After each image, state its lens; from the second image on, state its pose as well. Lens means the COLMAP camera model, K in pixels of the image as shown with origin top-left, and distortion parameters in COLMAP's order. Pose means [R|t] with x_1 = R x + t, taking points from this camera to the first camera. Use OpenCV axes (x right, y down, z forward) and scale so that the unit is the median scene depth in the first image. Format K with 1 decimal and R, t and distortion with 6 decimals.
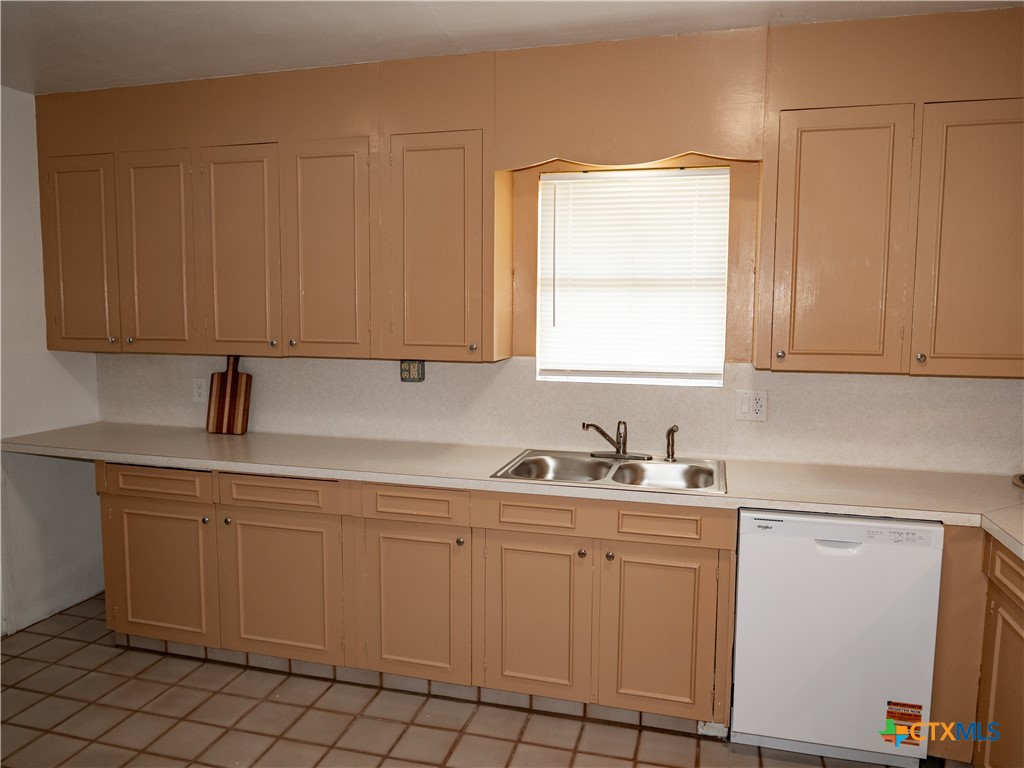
lens RADIAL K [[740.7, 0, 509.2], [0, 740.7, 383.9], [0, 0, 1]] dist [-0.018004, 0.001951]
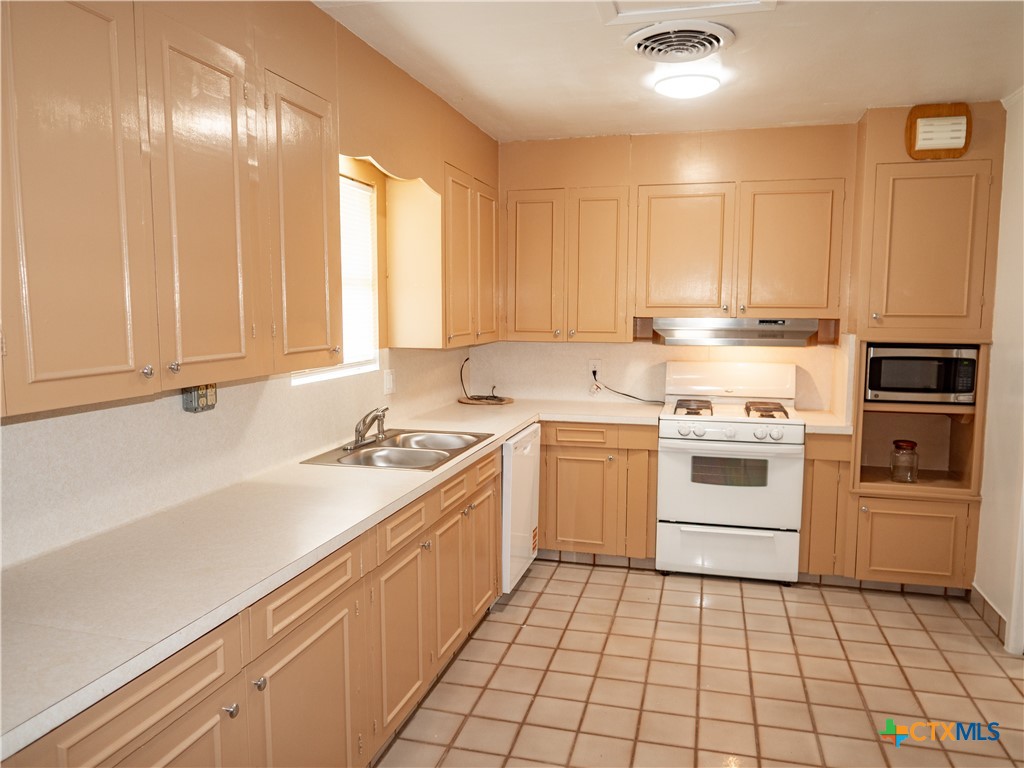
lens RADIAL K [[740.7, 0, 512.8], [0, 740.7, 381.9], [0, 0, 1]] dist [-0.018004, 0.001951]
pose [[-0.005644, -0.109116, 0.994013, -0.939185], [0.098861, 0.989098, 0.109138, -0.088227], [-0.995085, 0.098885, 0.005205, 0.798956]]
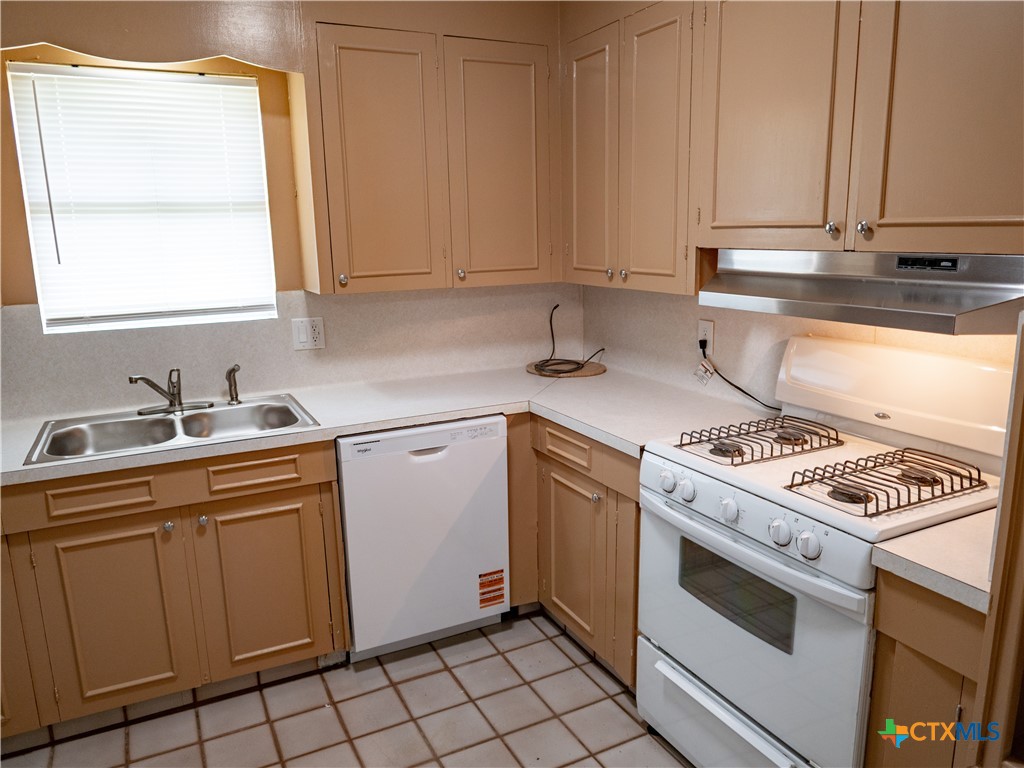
lens RADIAL K [[740.7, 0, 516.2], [0, 740.7, 381.1], [0, 0, 1]] dist [-0.018004, 0.001951]
pose [[0.742859, -0.157027, 0.650772, -0.118730], [0.094065, 0.986941, 0.130768, -0.011222], [-0.662807, -0.035927, 0.747928, 0.084445]]
